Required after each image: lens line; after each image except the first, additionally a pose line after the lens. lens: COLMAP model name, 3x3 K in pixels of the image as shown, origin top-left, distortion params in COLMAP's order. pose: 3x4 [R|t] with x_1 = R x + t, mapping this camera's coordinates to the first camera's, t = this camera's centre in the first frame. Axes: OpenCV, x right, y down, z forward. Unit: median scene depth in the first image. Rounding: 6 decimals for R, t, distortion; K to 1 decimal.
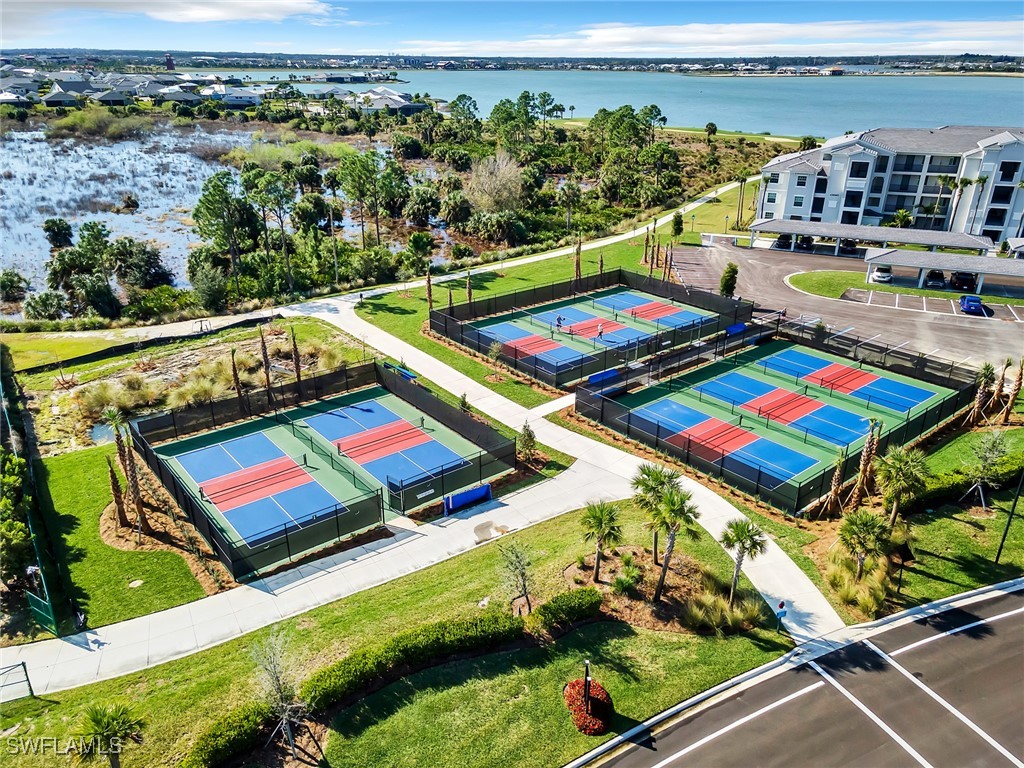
lens RADIAL K [[743.7, 0, 517.0], [0, 743.7, 384.0], [0, 0, 1]] dist [0.046708, 0.007995]
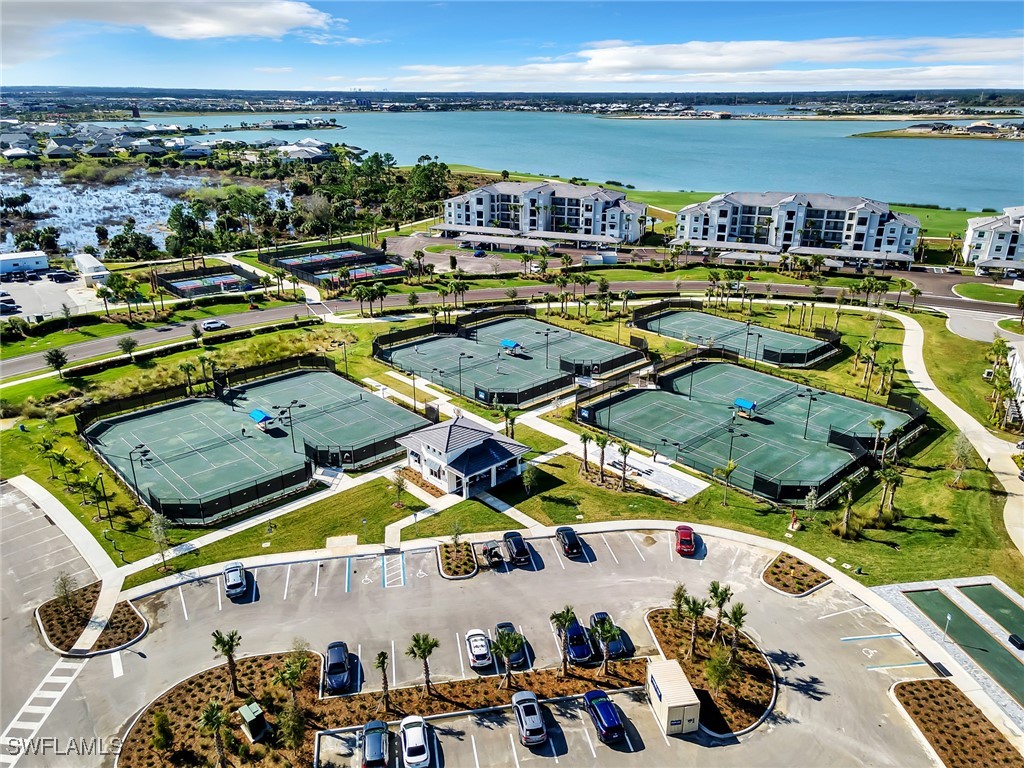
lens RADIAL K [[743.7, 0, 517.0], [0, 743.7, 384.0], [0, 0, 1]] dist [0.046708, 0.007995]
pose [[0.998898, -0.021639, 0.041645, 0.222254], [0.023193, 0.999039, -0.037194, 0.158301], [-0.040800, 0.038118, 0.998440, -0.552479]]
